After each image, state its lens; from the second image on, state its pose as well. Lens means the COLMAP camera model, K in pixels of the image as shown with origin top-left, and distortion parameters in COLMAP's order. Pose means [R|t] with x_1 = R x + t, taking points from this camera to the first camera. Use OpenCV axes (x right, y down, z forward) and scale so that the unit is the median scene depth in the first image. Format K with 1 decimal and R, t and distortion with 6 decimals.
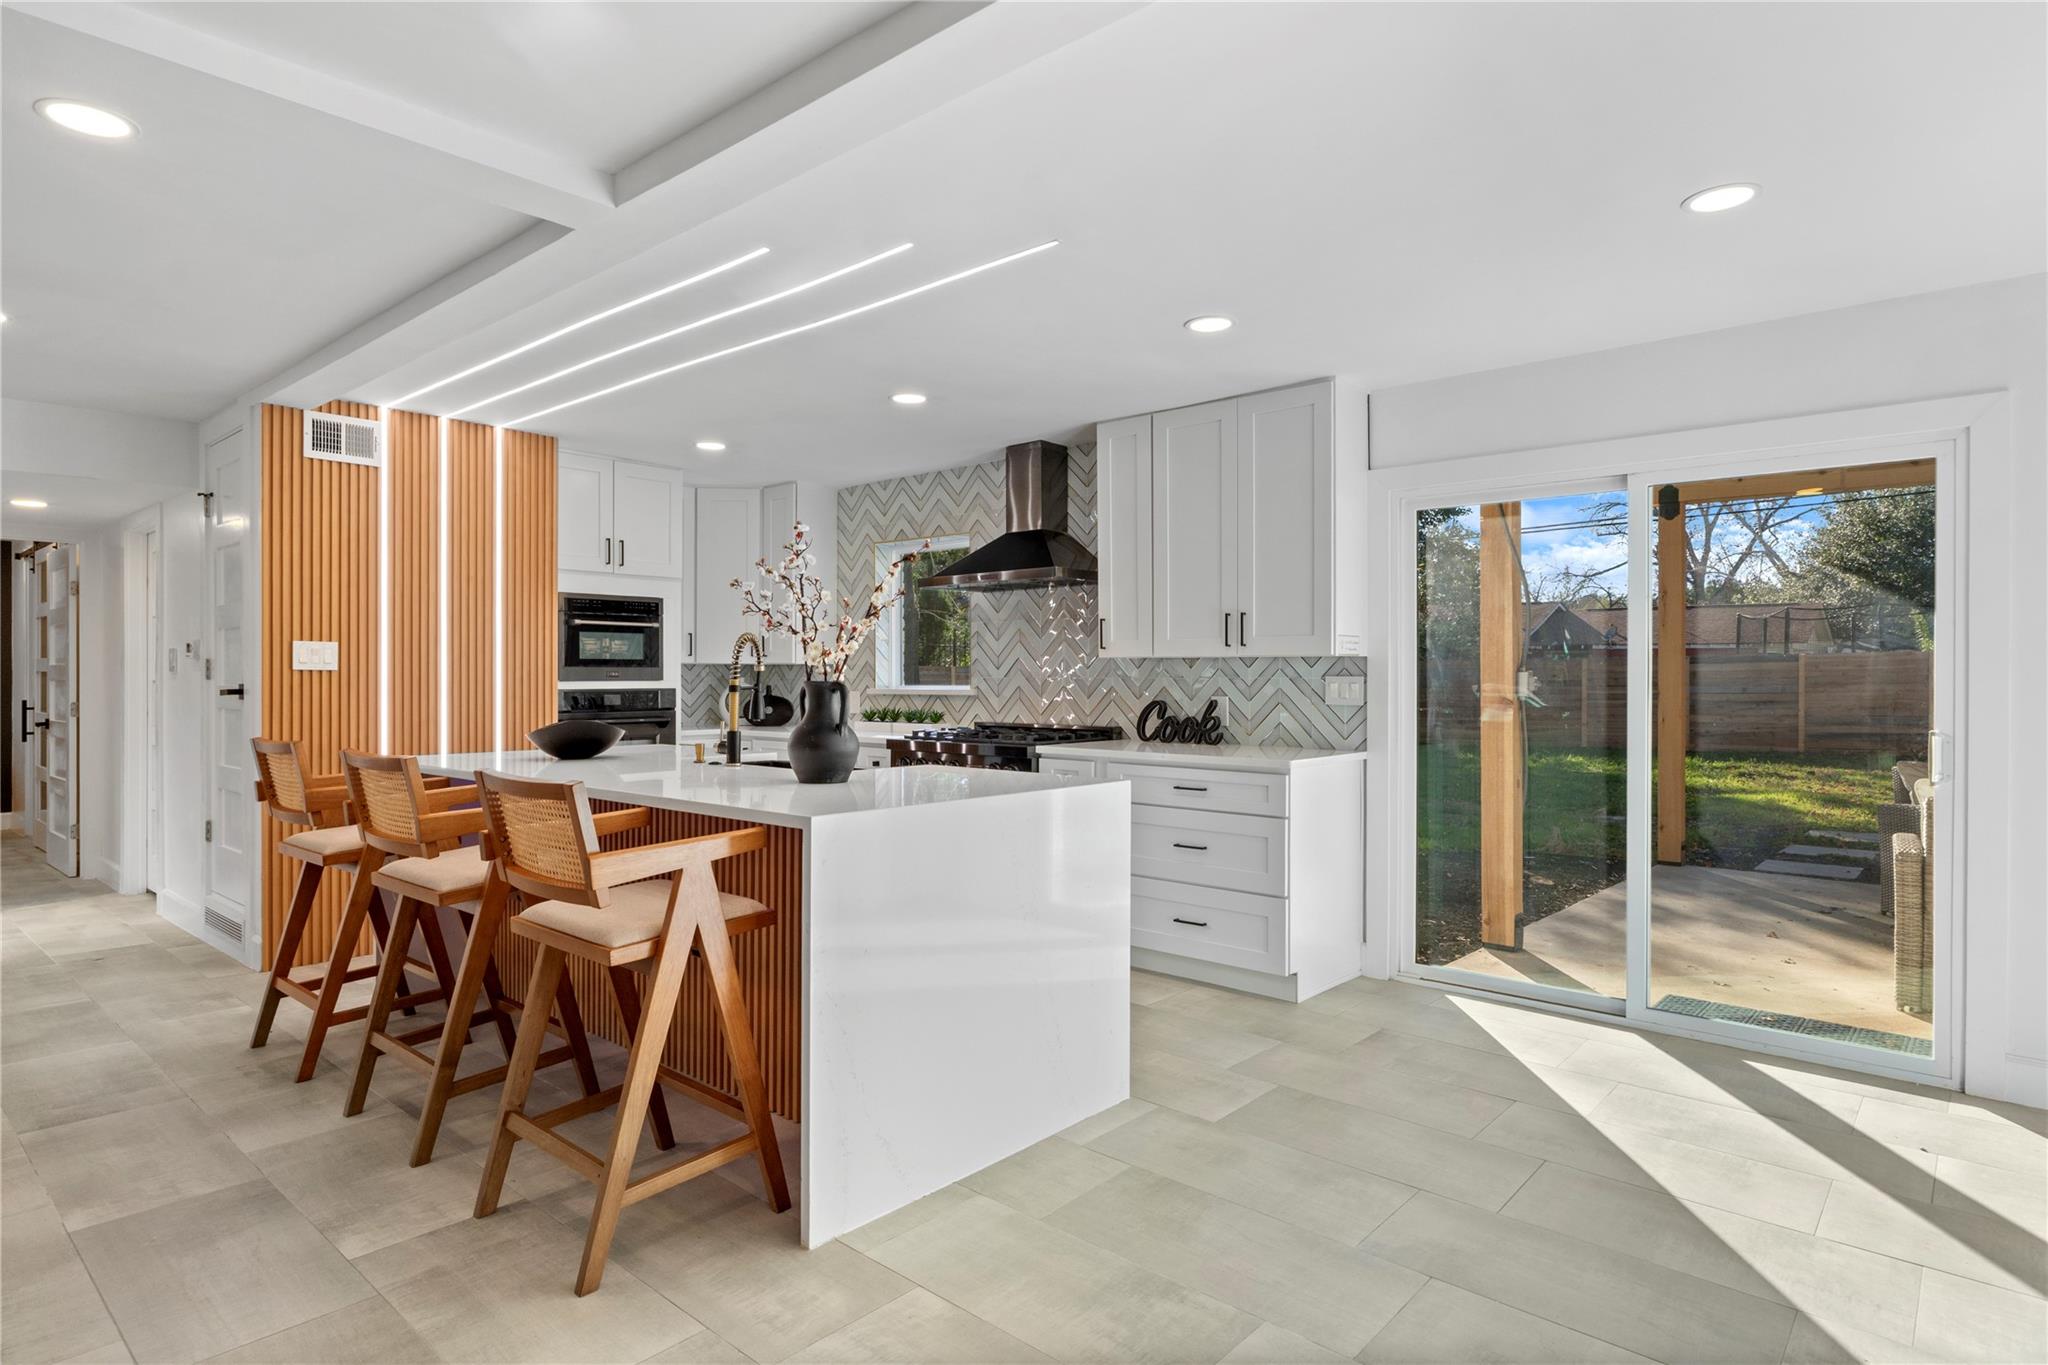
lens RADIAL K [[1120.8, 0, 1022.1], [0, 1120.8, 673.2], [0, 0, 1]] dist [-0.007213, 0.002226]
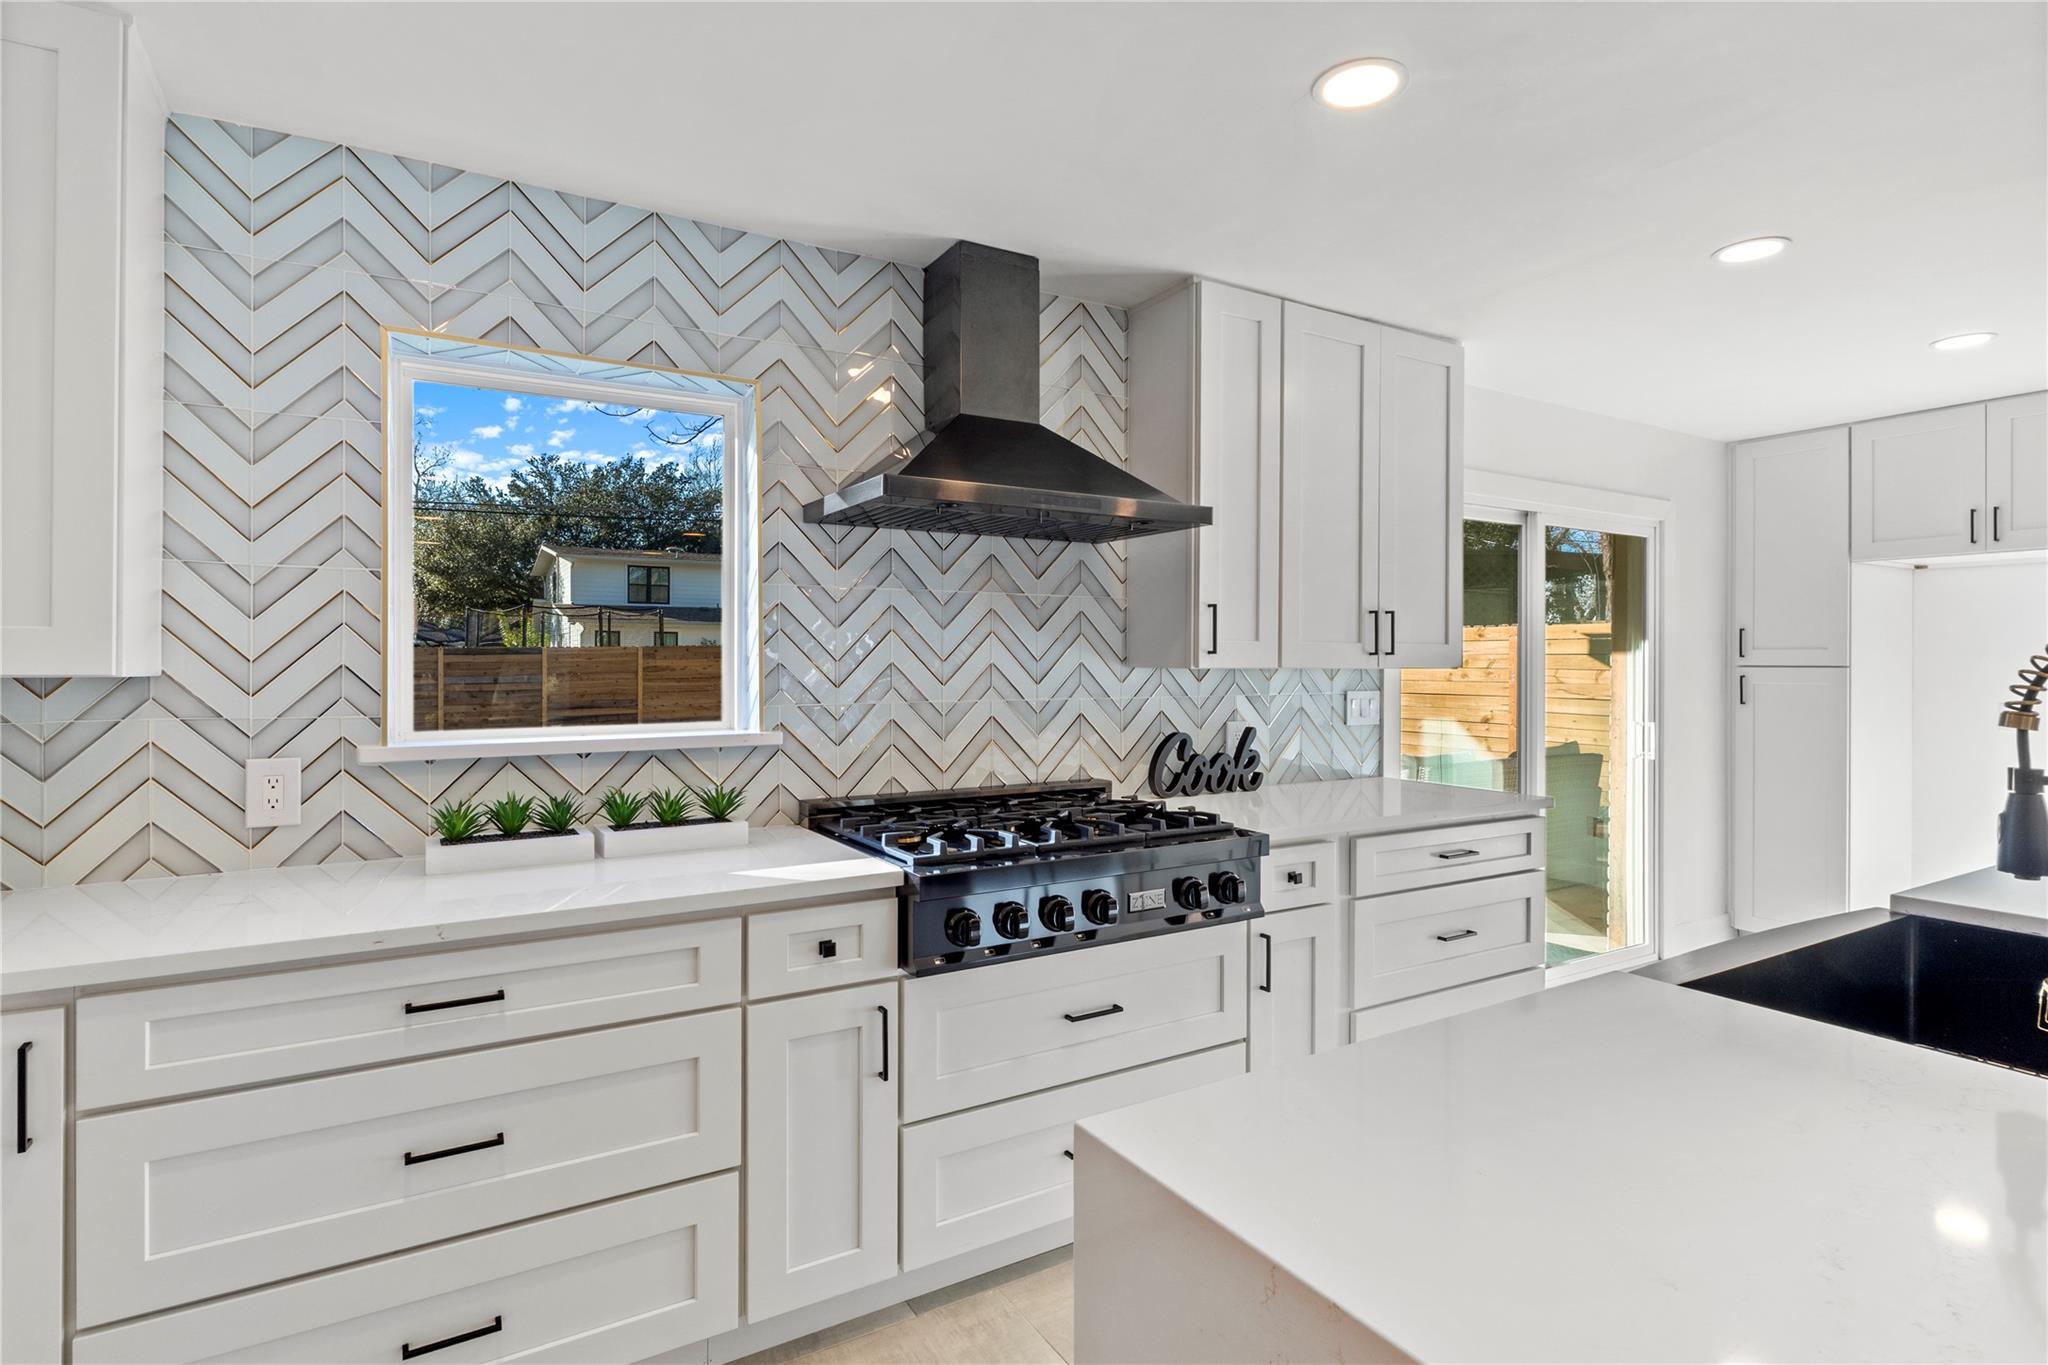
lens RADIAL K [[1011.2, 0, 1027.4], [0, 1011.2, 663.2], [0, 0, 1]] dist [-0.004767, -0.000550]
pose [[0.300889, -0.000290, 0.953659, -0.488021], [-0.002791, 0.999995, 0.001185, -0.017231], [-0.953655, -0.003018, 0.300887, 0.943847]]
